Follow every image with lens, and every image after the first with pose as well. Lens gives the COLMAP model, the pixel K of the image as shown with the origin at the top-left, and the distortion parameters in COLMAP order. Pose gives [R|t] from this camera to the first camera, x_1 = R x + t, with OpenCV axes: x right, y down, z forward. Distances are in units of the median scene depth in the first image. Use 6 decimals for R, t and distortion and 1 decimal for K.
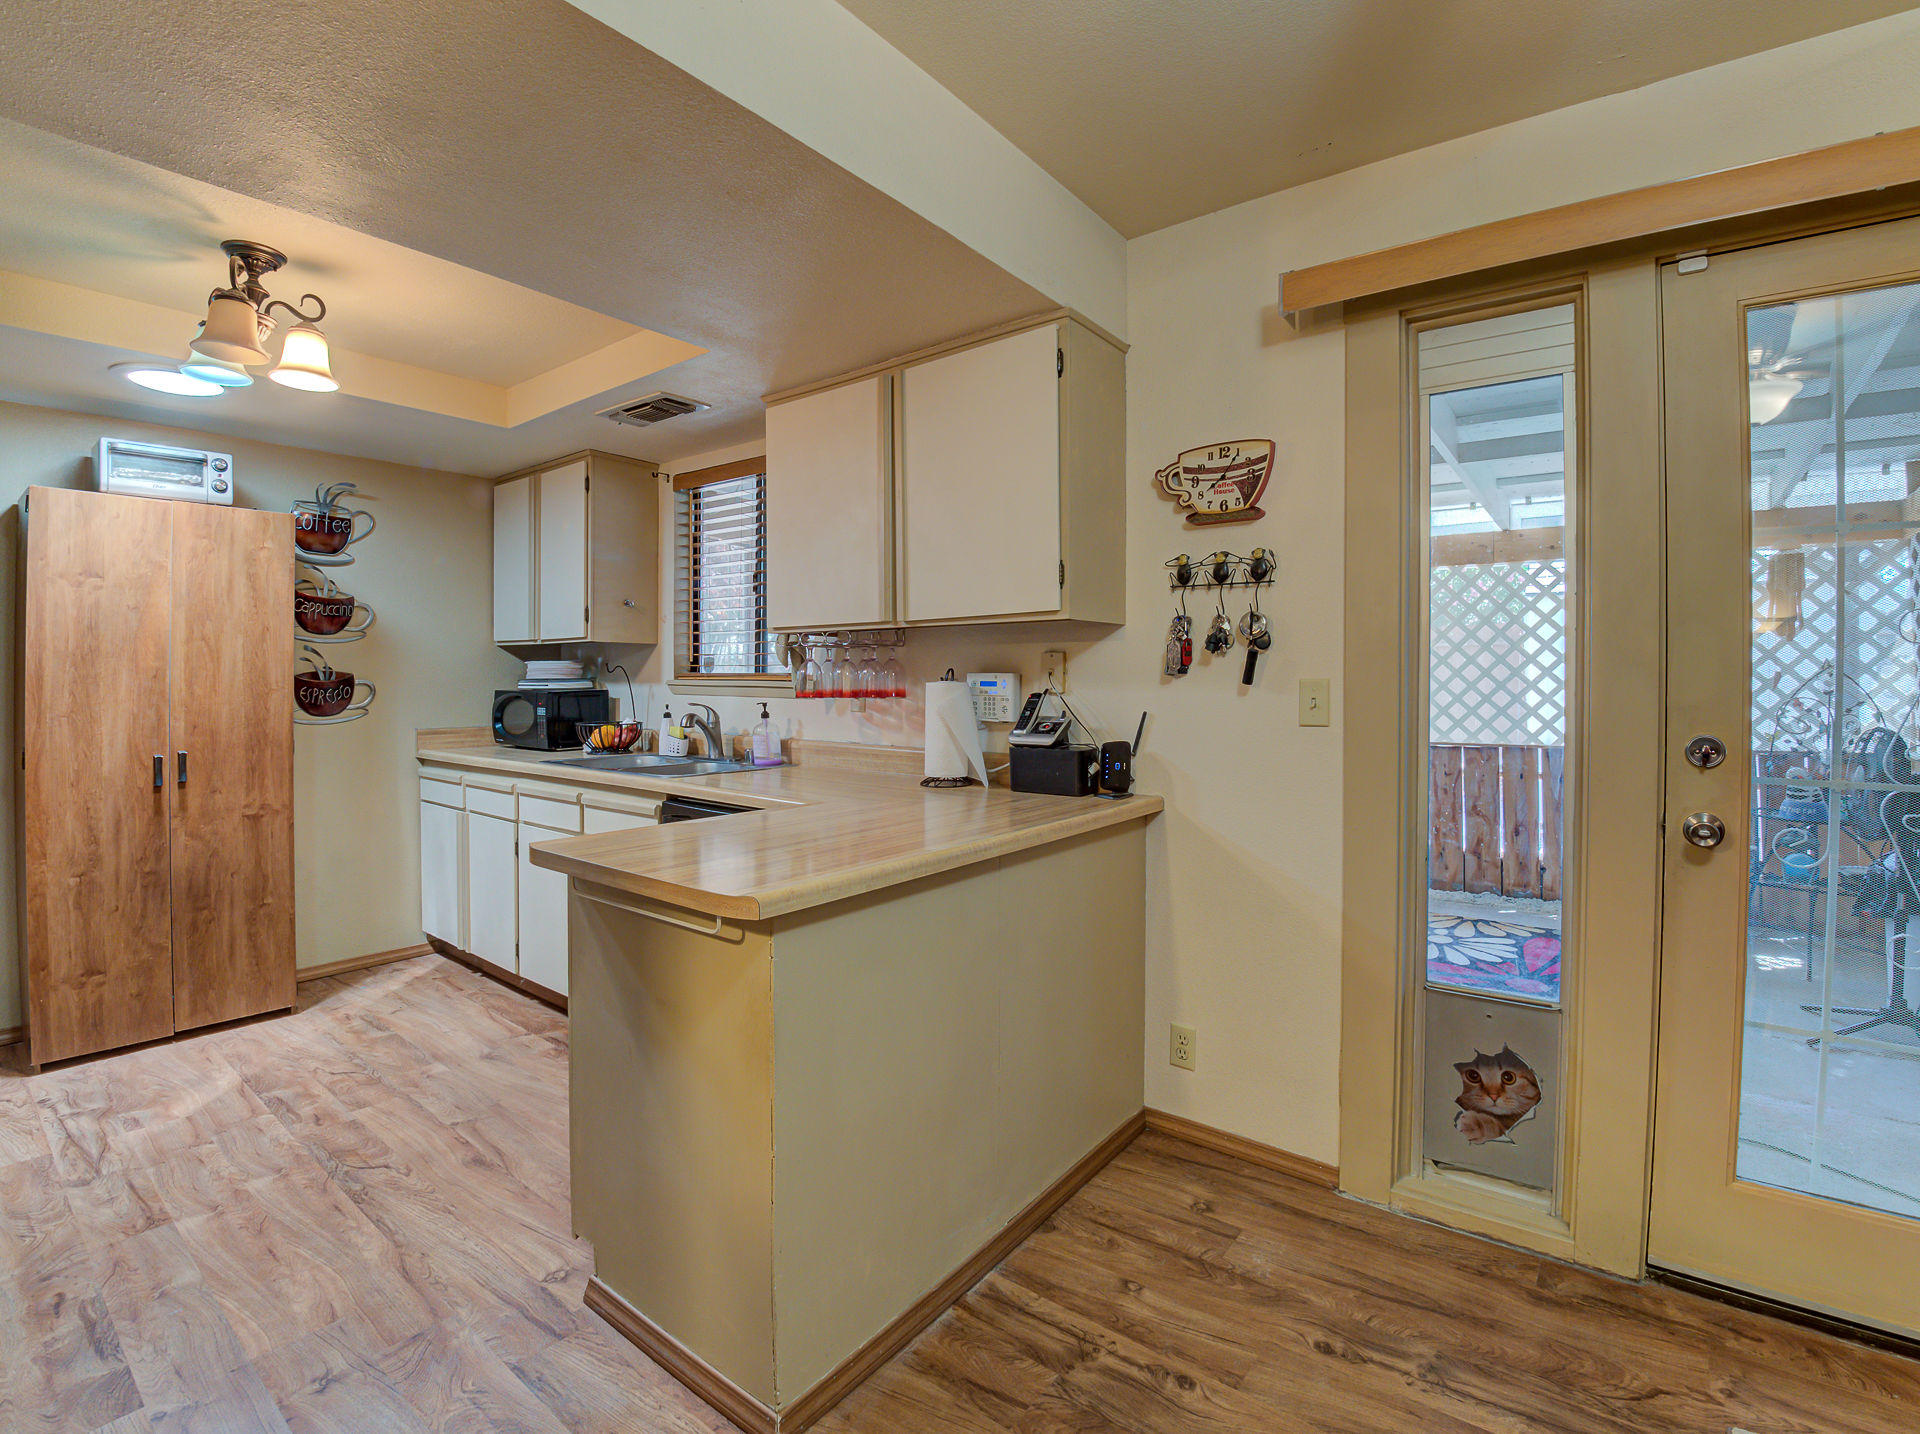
lens RADIAL K [[882.6, 0, 1030.2], [0, 882.6, 671.0], [0, 0, 1]] dist [-0.037218, -0.001429]
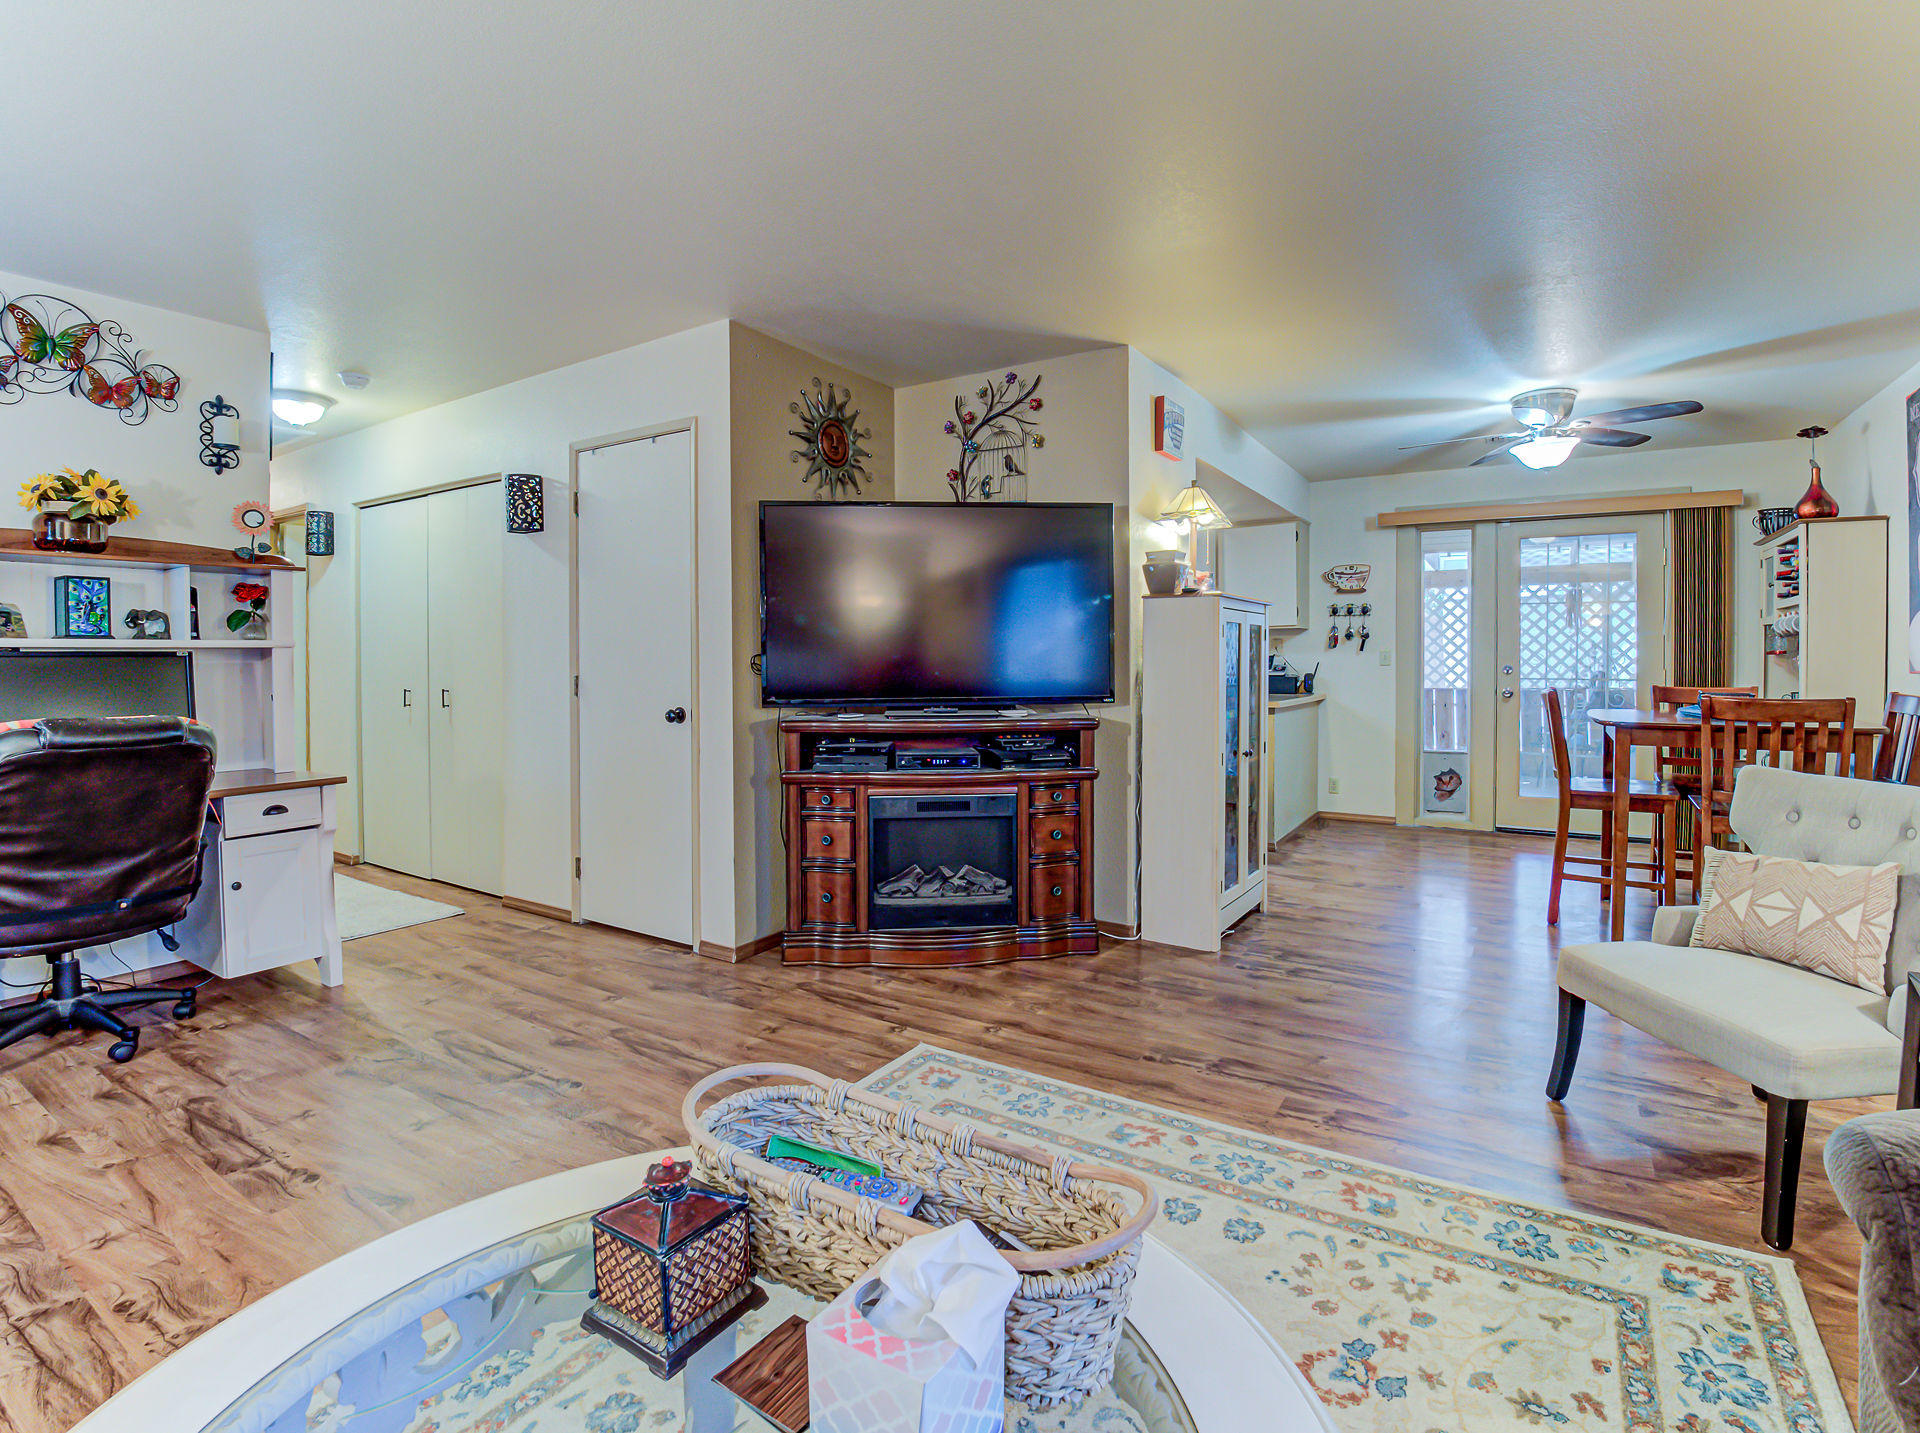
lens RADIAL K [[891.5, 0, 1034.4], [0, 891.5, 659.8], [0, 0, 1]] dist [-0.036903, -0.001322]
pose [[0.995455, -0.004294, 0.095141, -1.011351], [0.003642, 0.999969, 0.007016, 0.017998], [-0.095168, -0.006637, 0.995439, -1.643501]]
